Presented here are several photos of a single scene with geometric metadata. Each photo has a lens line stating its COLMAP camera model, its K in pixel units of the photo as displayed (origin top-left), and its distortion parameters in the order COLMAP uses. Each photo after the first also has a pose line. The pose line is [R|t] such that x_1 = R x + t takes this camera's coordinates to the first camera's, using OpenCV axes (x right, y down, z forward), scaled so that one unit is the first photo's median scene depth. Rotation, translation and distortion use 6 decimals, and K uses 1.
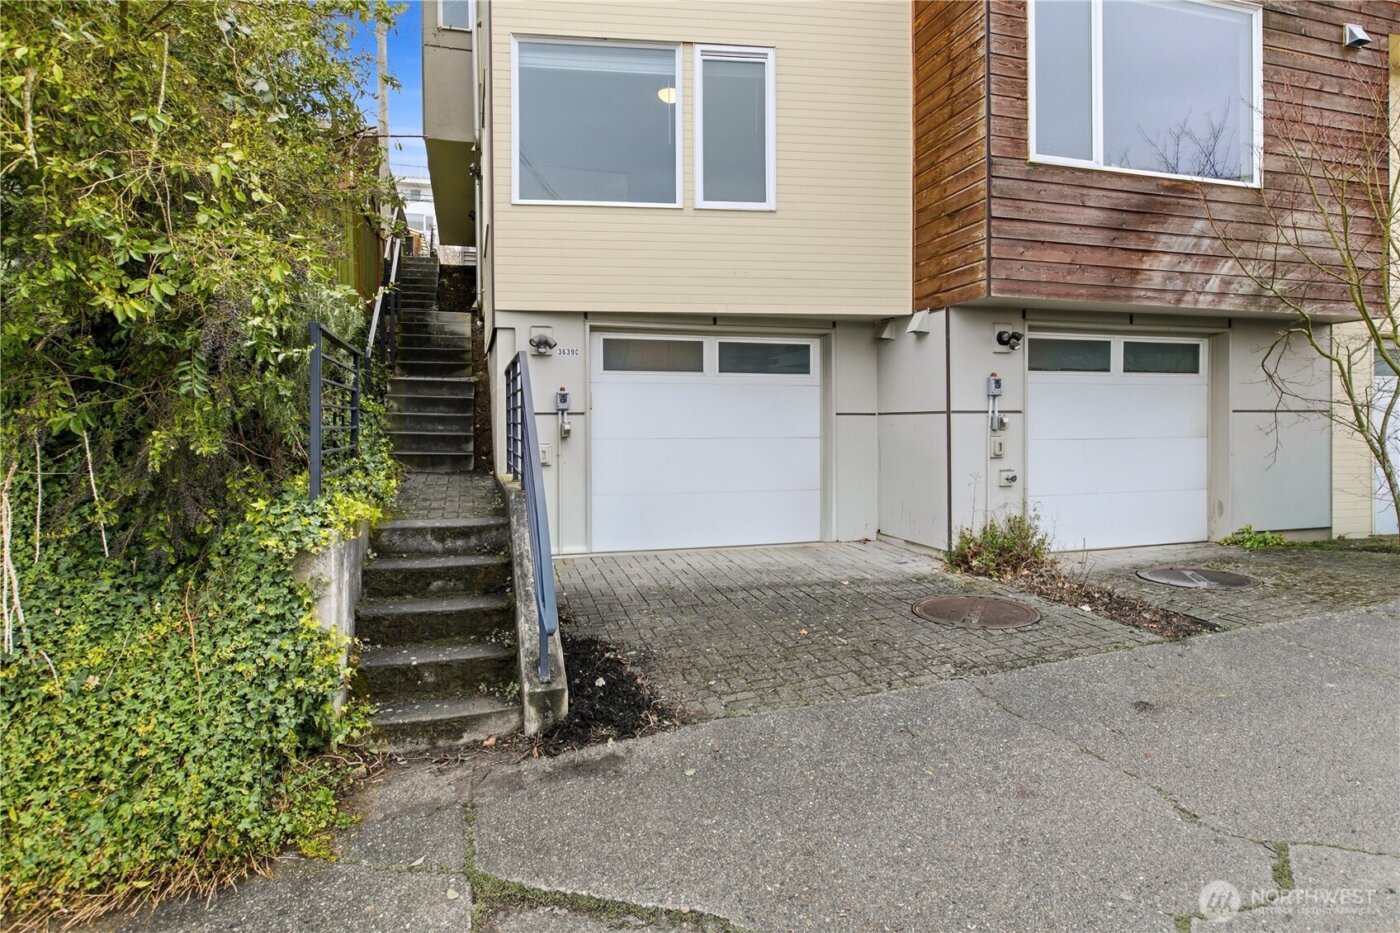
lens RADIAL K [[776.2, 0, 698.4], [0, 776.2, 426.5], [0, 0, 1]] dist [-0.001237, -0.000190]
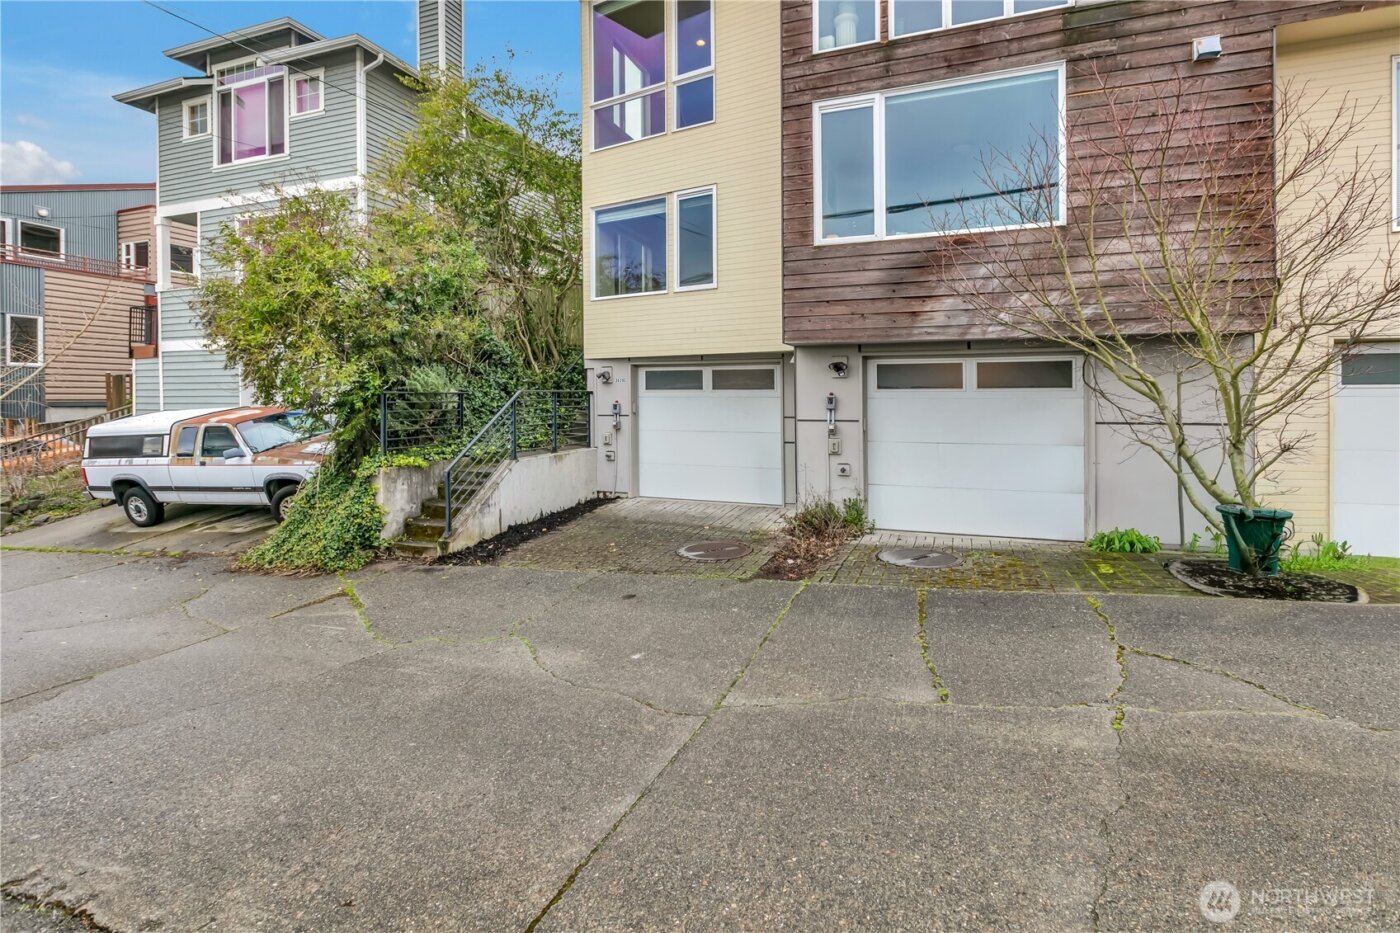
lens RADIAL K [[664.7, 0, 718.4], [0, 664.7, 400.1], [0, 0, 1]] dist [0.000256, -0.000129]
pose [[0.789541, 0.006252, -0.613666, 0.930339], [-0.004083, 0.999979, 0.004935, -0.059866], [0.613684, -0.001391, 0.789550, -0.055377]]
